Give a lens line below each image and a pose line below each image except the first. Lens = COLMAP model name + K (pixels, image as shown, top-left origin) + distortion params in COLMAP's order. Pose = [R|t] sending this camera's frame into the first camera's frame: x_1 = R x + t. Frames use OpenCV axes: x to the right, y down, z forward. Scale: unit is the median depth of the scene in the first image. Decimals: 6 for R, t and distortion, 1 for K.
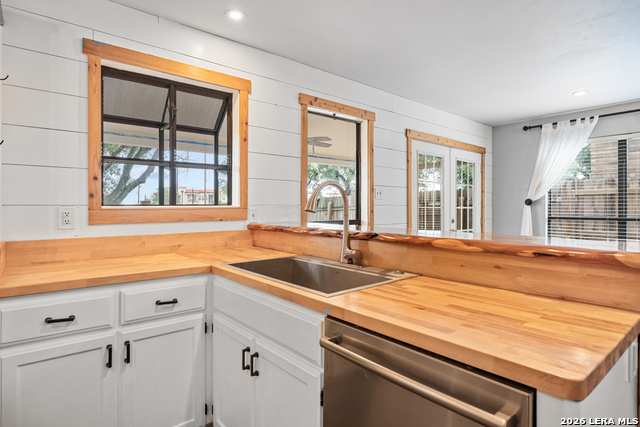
lens RADIAL K [[344.1, 0, 316.3], [0, 344.1, 206.6], [0, 0, 1]] dist [-0.013775, 0.000432]
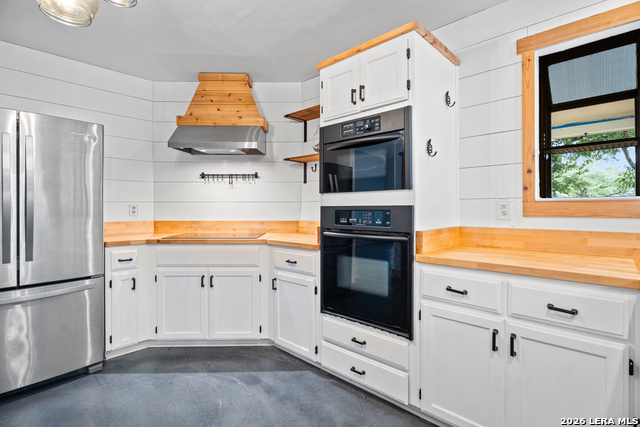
lens RADIAL K [[316.1, 0, 320.8], [0, 316.1, 207.2], [0, 0, 1]] dist [-0.000783, -0.000098]
pose [[0.120193, 0.000408, -0.992750, 0.172374], [0.006096, 0.999981, 0.001149, 0.015876], [0.992732, -0.006190, 0.120188, 0.212942]]
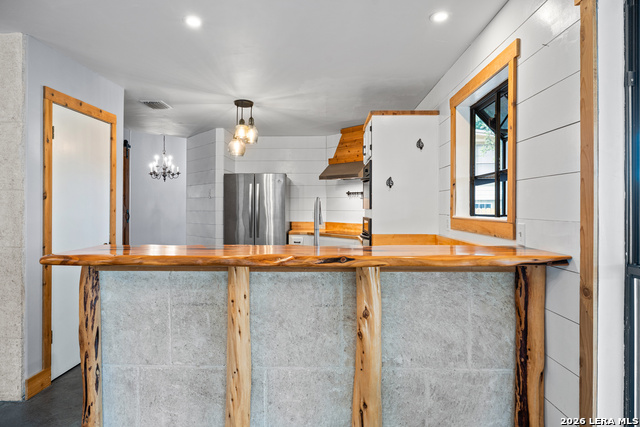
lens RADIAL K [[364.4, 0, 319.3], [0, 364.4, 205.2], [0, 0, 1]] dist [-0.018286, 0.001189]
pose [[-0.662838, -0.002061, -0.748760, 0.648854], [0.000862, 0.999993, -0.003517, -0.032734], [0.748762, -0.002977, -0.662832, 1.257426]]
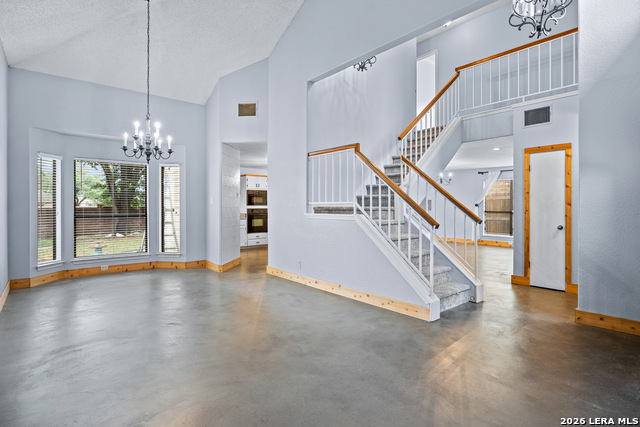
lens RADIAL K [[333.8, 0, 318.8], [0, 333.8, 206.5], [0, 0, 1]] dist [-0.003081, -0.000159]
pose [[1.000000, 0.000413, 0.000697, 0.136393], [-0.000414, 0.999998, 0.001893, -0.017849], [-0.000696, -0.001894, 0.999998, -3.634590]]
